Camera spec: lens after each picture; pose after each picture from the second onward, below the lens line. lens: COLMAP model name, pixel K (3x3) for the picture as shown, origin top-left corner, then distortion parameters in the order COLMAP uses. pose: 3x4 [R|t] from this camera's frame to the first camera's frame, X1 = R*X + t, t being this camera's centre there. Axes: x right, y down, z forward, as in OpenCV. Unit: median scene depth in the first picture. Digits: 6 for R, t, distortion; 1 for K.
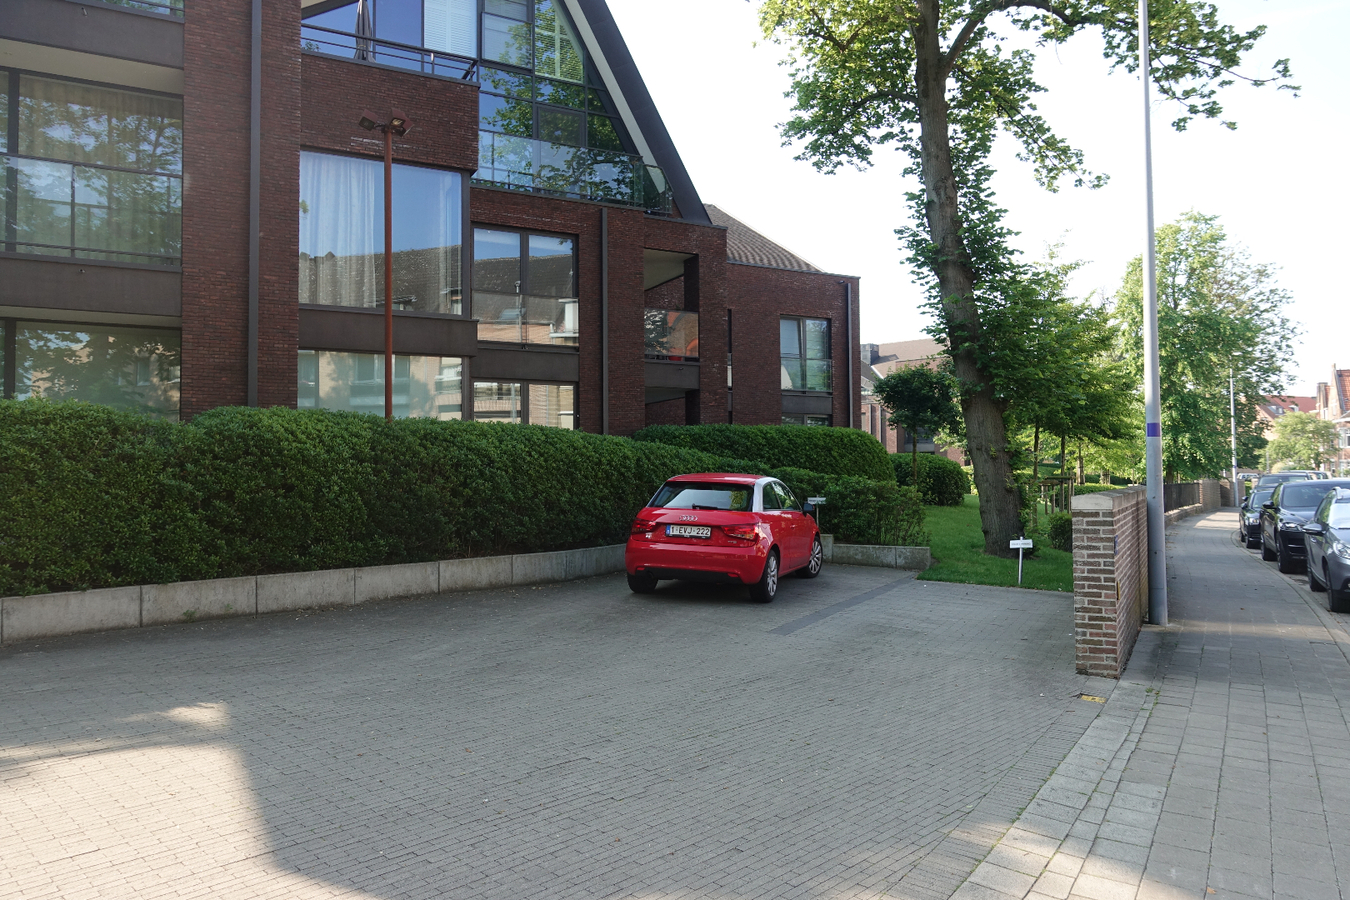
lens RADIAL K [[937.2, 0, 670.6], [0, 937.2, 446.1], [0, 0, 1]] dist [0.004432, -0.003427]
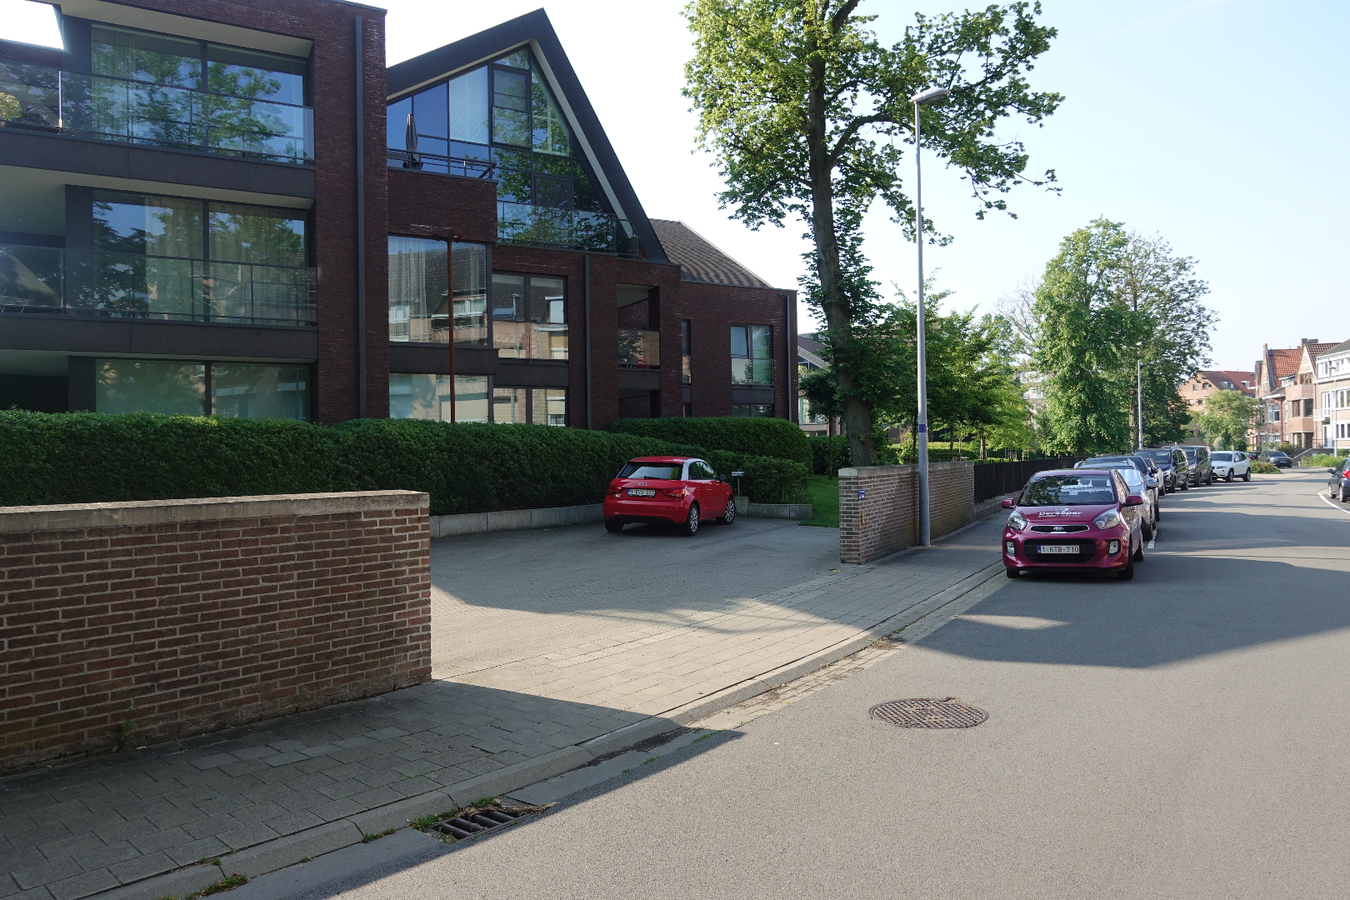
lens RADIAL K [[937.2, 0, 670.6], [0, 937.2, 446.1], [0, 0, 1]] dist [0.004432, -0.003427]
pose [[0.999799, -0.007713, 0.018488, 0.025600], [0.007242, 0.999651, 0.025418, -0.019568], [-0.018677, -0.025279, 0.999506, -0.399716]]
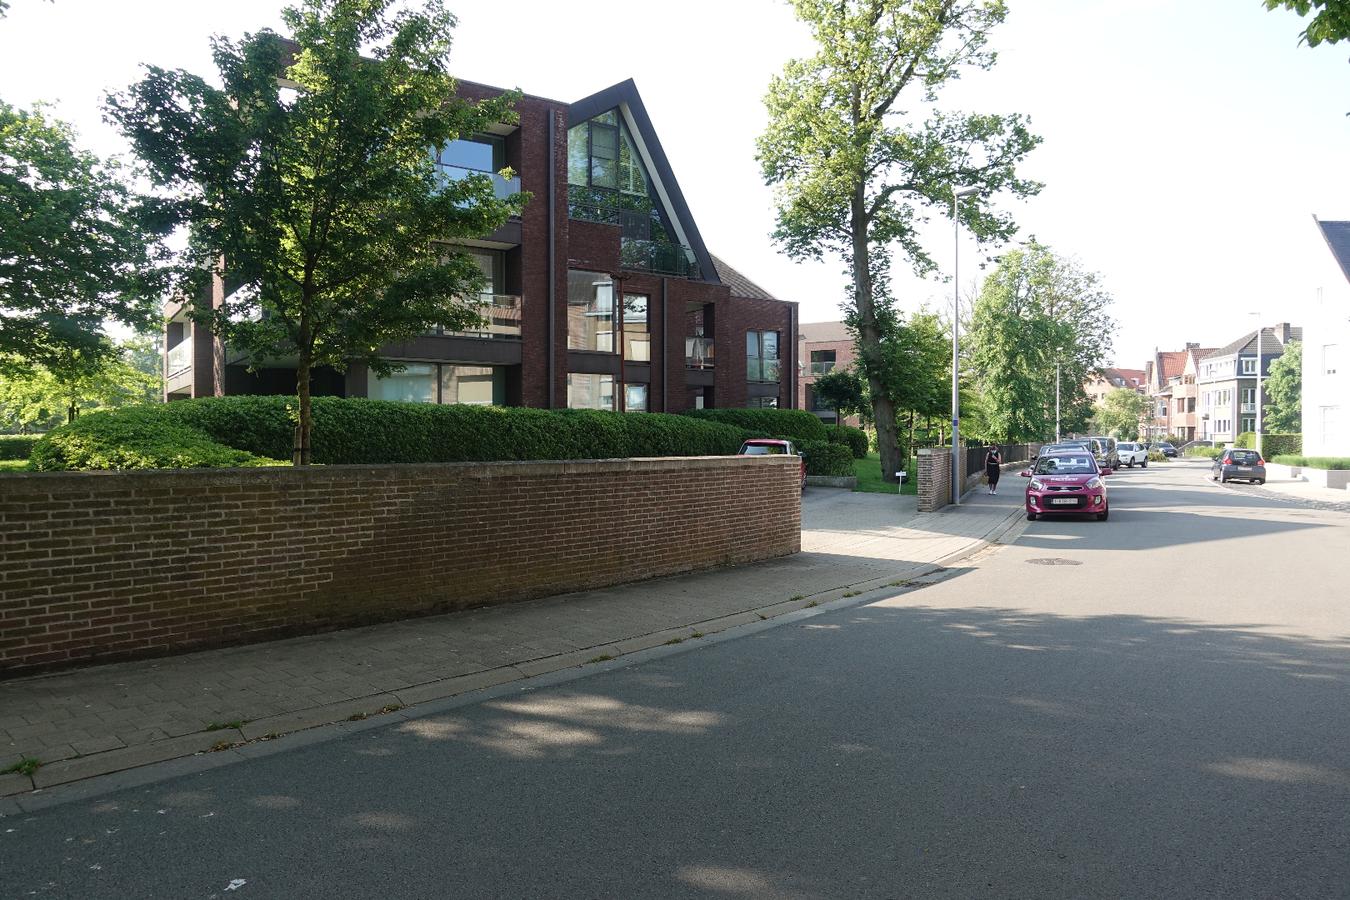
lens RADIAL K [[937.2, 0, 670.6], [0, 937.2, 446.1], [0, 0, 1]] dist [0.004432, -0.003427]
pose [[0.993516, 0.007509, 0.113442, -0.294204], [-0.012491, 0.998985, 0.043274, -0.032362], [-0.113001, -0.044411, 0.992602, -0.798362]]
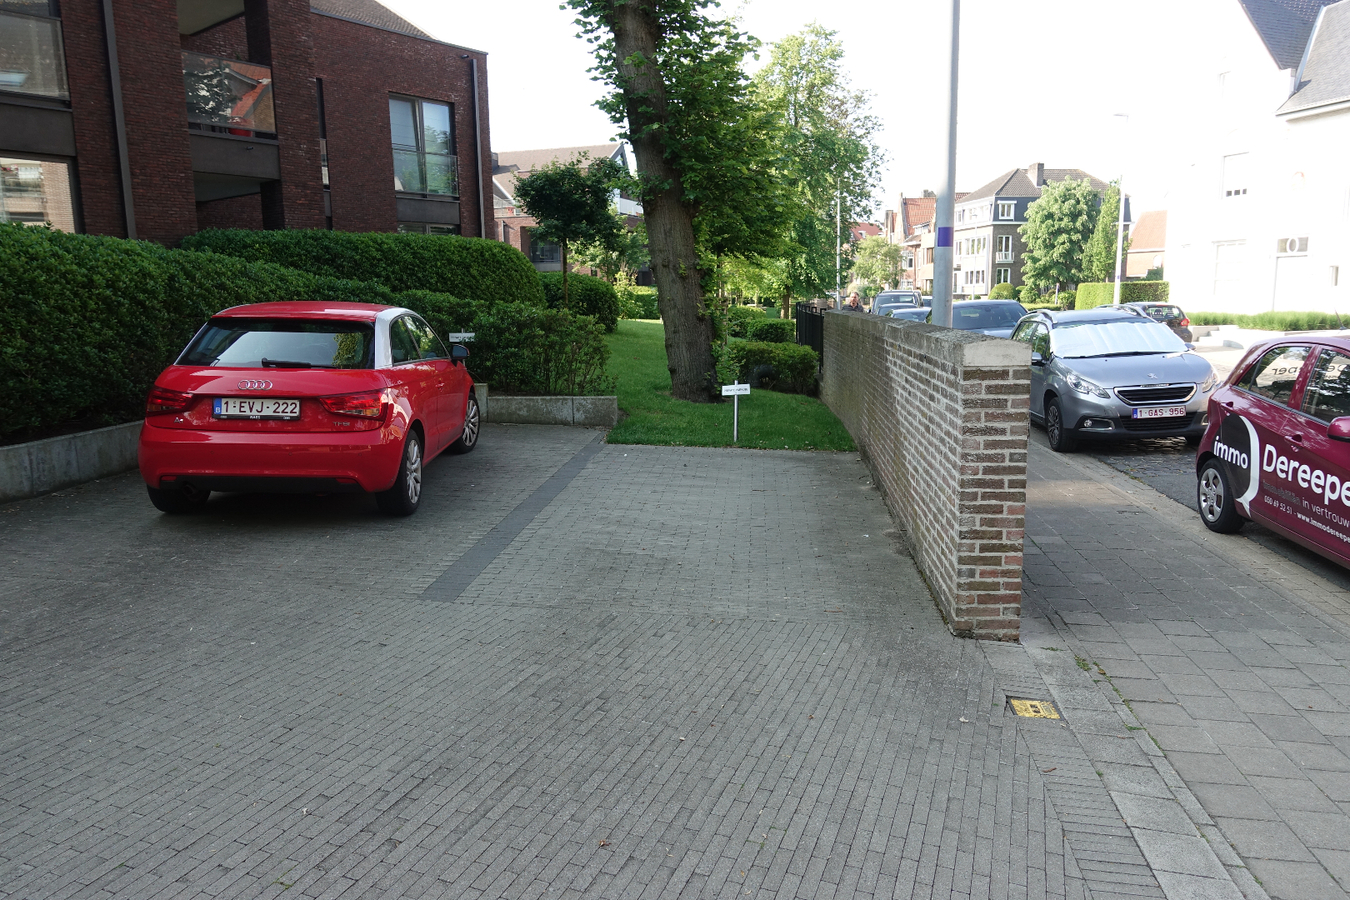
lens RADIAL K [[941.6, 0, 674.5], [0, 941.6, 444.2], [0, 0, 1]] dist [0.013340, -0.000259]
pose [[0.919268, -0.068052, 0.387706, 0.017836], [-0.005133, 0.982787, 0.184673, 0.004077], [-0.393600, -0.171754, 0.903095, 0.247405]]
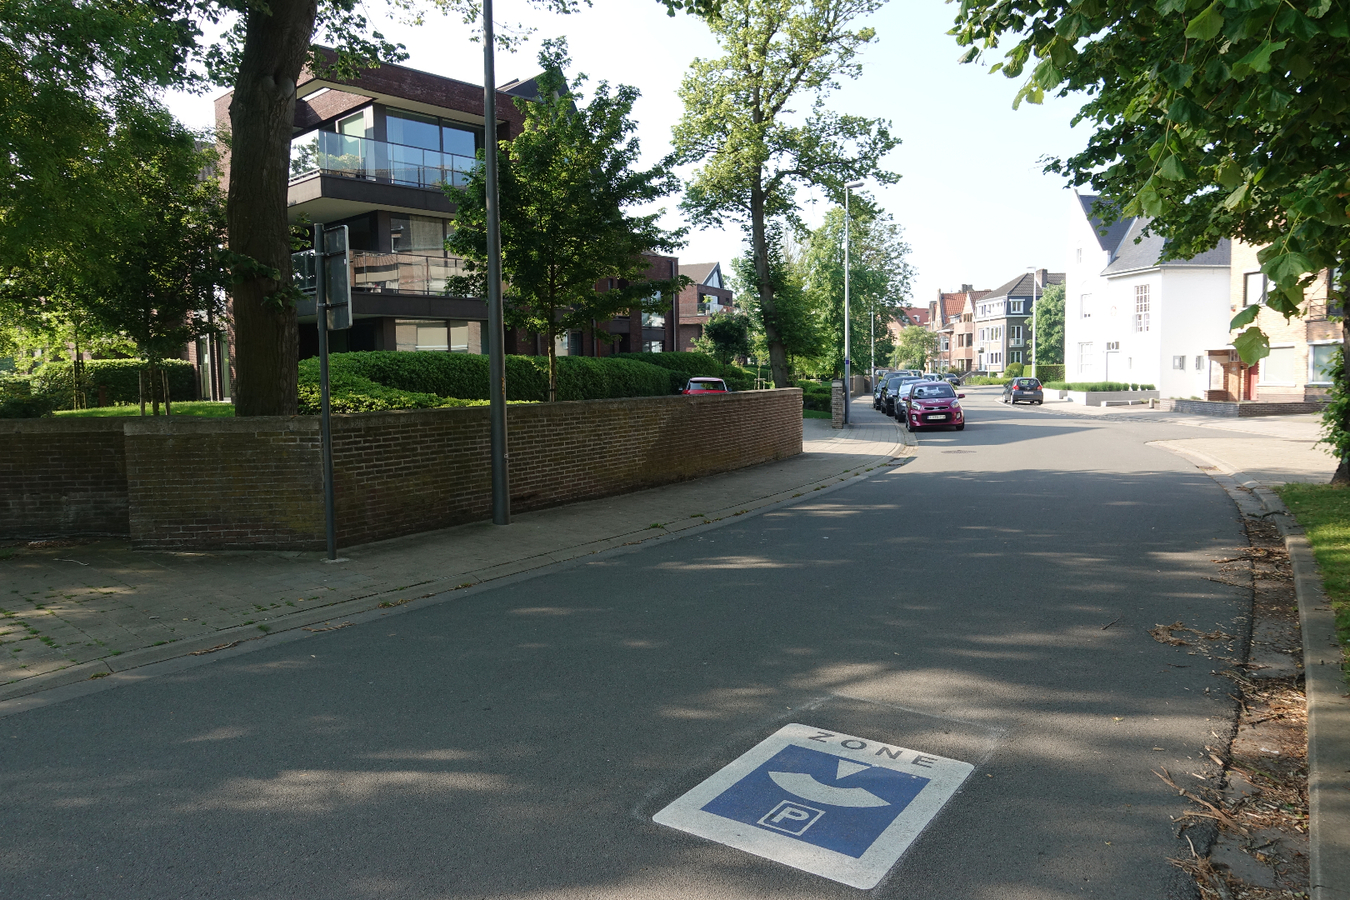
lens RADIAL K [[937.2, 0, 670.6], [0, 937.2, 446.1], [0, 0, 1]] dist [0.004432, -0.003427]
pose [[0.946913, -0.034811, 0.319600, -0.661070], [0.000132, 0.994162, 0.107894, -0.047559], [-0.321490, -0.102124, 0.941390, -1.119395]]
